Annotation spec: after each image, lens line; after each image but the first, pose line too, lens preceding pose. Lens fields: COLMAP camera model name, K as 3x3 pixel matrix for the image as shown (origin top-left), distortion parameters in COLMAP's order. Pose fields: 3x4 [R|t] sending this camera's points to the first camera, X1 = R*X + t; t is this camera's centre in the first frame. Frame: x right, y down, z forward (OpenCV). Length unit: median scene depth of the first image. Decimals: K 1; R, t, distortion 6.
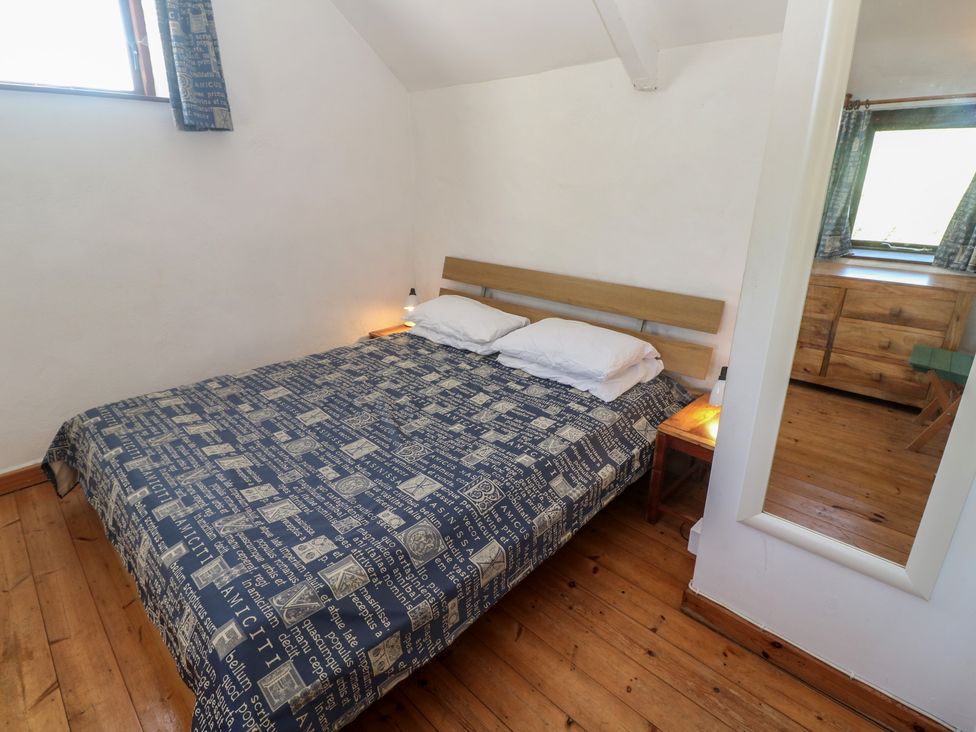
lens RADIAL K [[526.9, 0, 496.0], [0, 526.9, 356.9], [0, 0, 1]] dist [-0.003891, -0.002315]
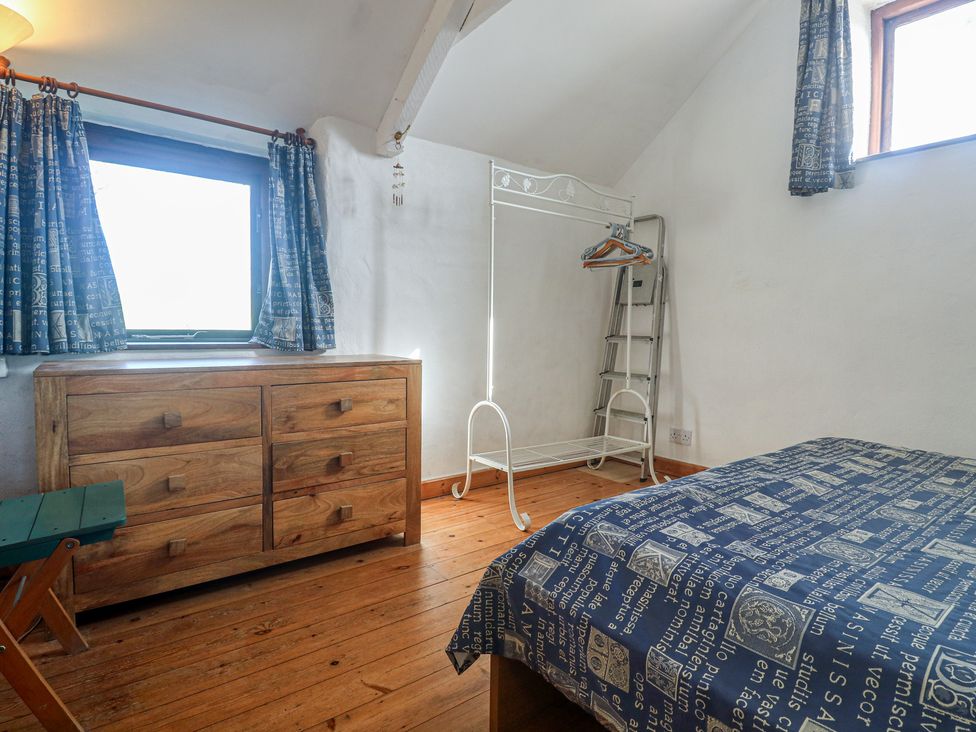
lens RADIAL K [[526.9, 0, 496.0], [0, 526.9, 356.9], [0, 0, 1]] dist [-0.003891, -0.002315]
pose [[-0.152106, 0.038921, -0.987598, 0.485294], [-0.341829, 0.935489, 0.089515, 0.127981], [0.927371, 0.351206, -0.128989, 0.704921]]
